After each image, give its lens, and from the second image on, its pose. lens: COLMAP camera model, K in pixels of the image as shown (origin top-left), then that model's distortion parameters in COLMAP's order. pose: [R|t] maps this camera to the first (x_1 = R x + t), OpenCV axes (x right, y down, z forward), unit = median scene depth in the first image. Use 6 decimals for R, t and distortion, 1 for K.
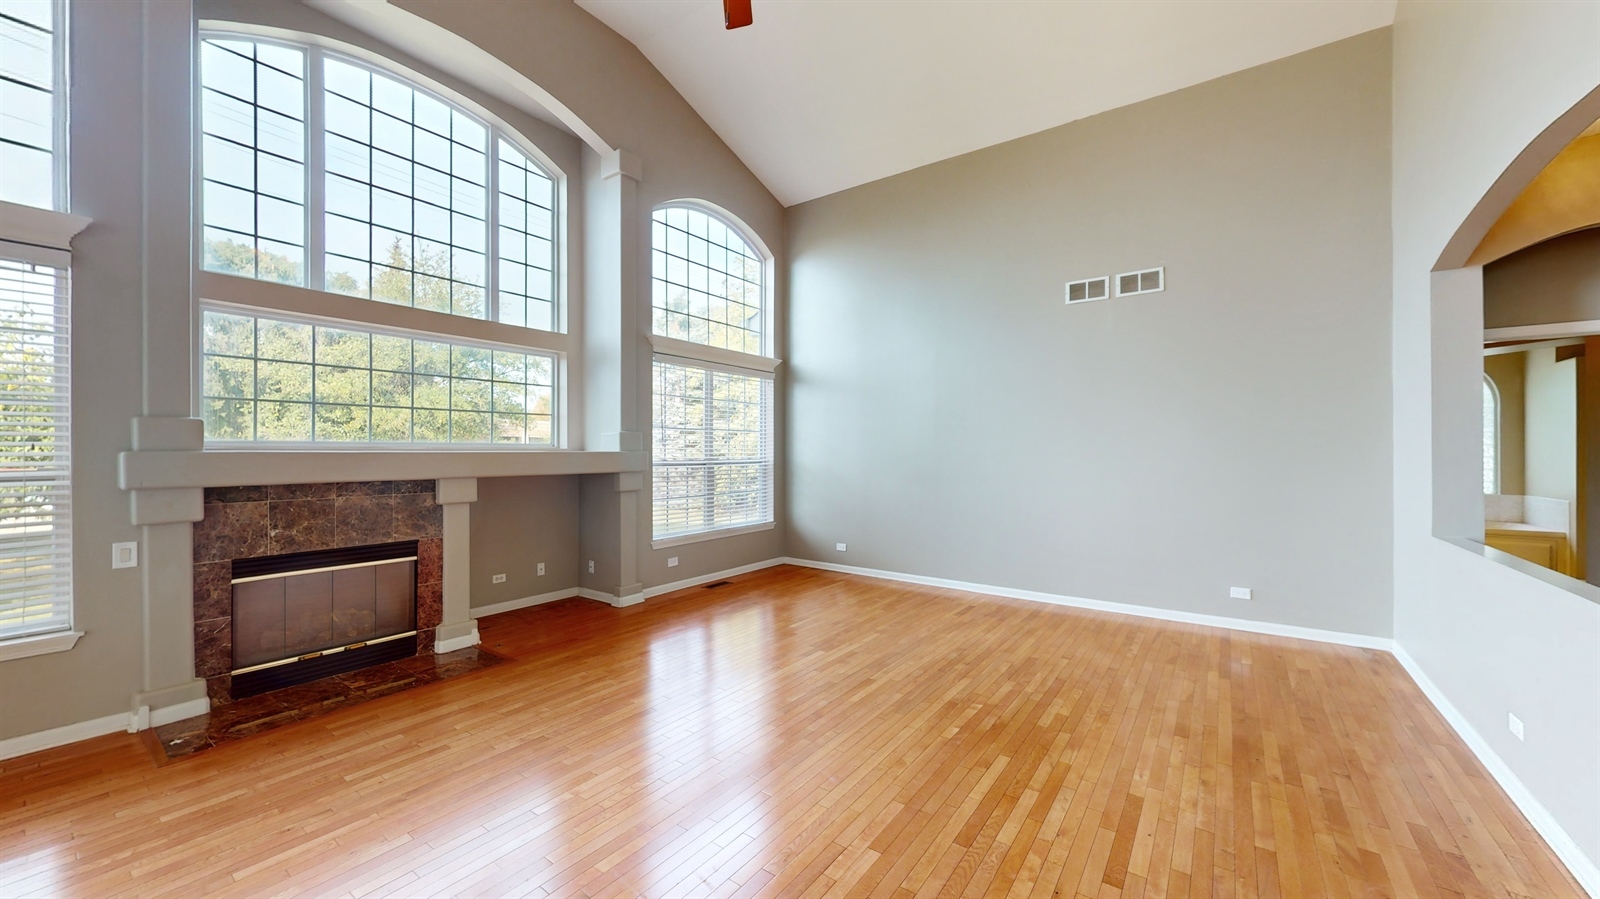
lens RADIAL K [[591.6, 0, 804.1], [0, 591.6, 445.1], [0, 0, 1]] dist [-0.005348, 0.001113]
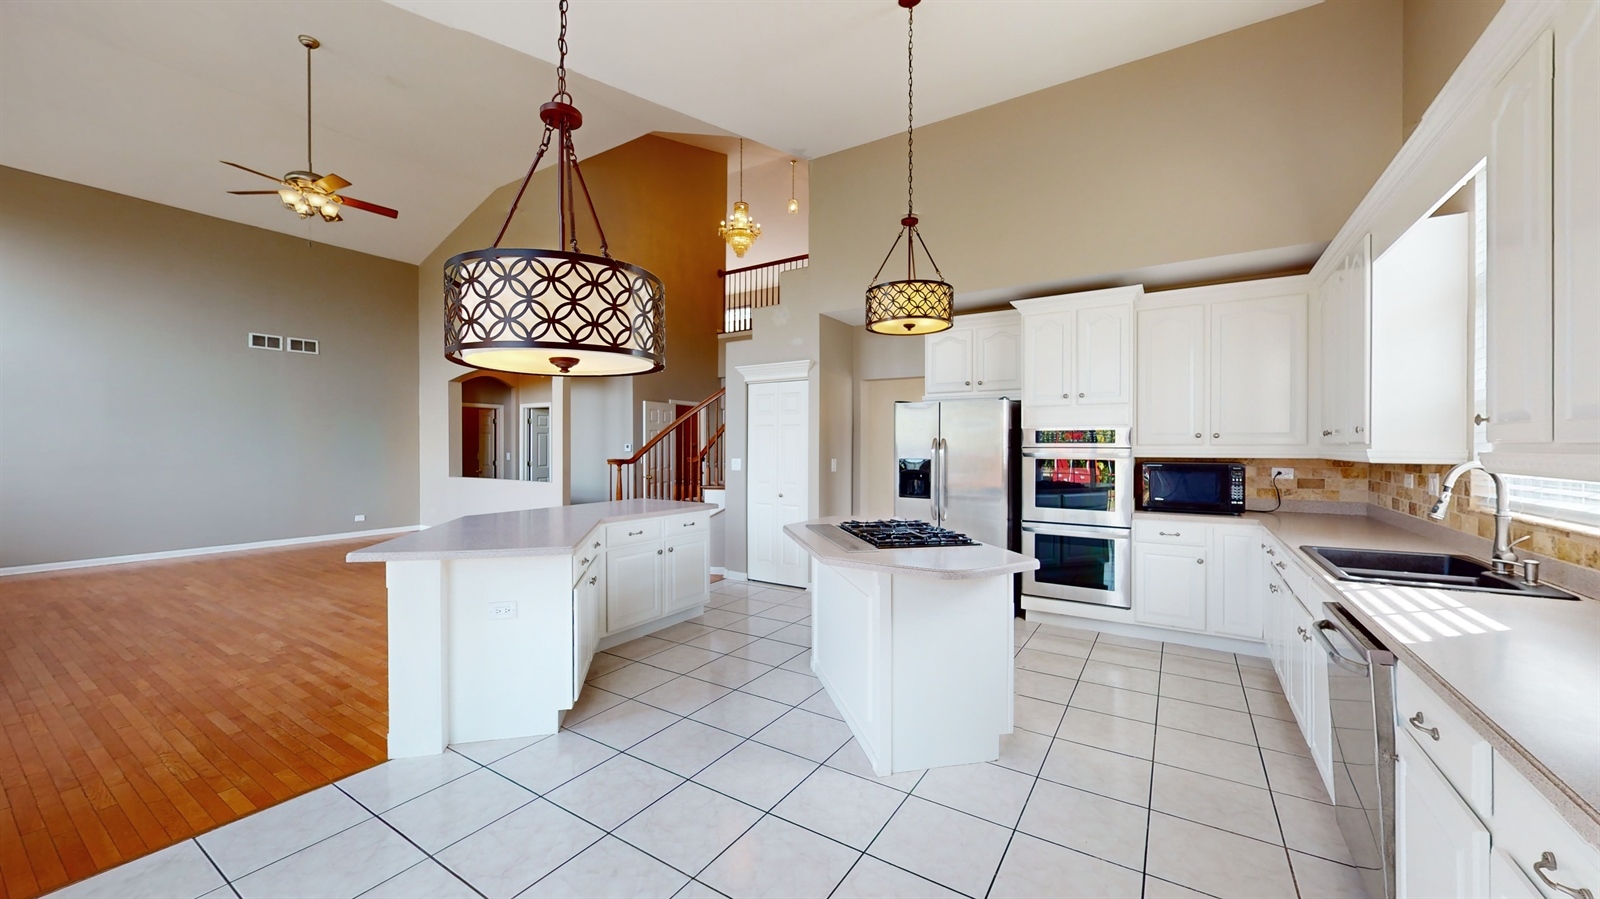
lens RADIAL K [[591.6, 0, 803.4], [0, 591.6, 451.2], [0, 0, 1]] dist [-0.005348, 0.001113]
pose [[-0.050455, -0.011151, 0.998664, -1.163922], [-0.007776, 0.999912, 0.010773, -0.003369], [-0.998696, -0.007222, -0.050538, -0.335953]]
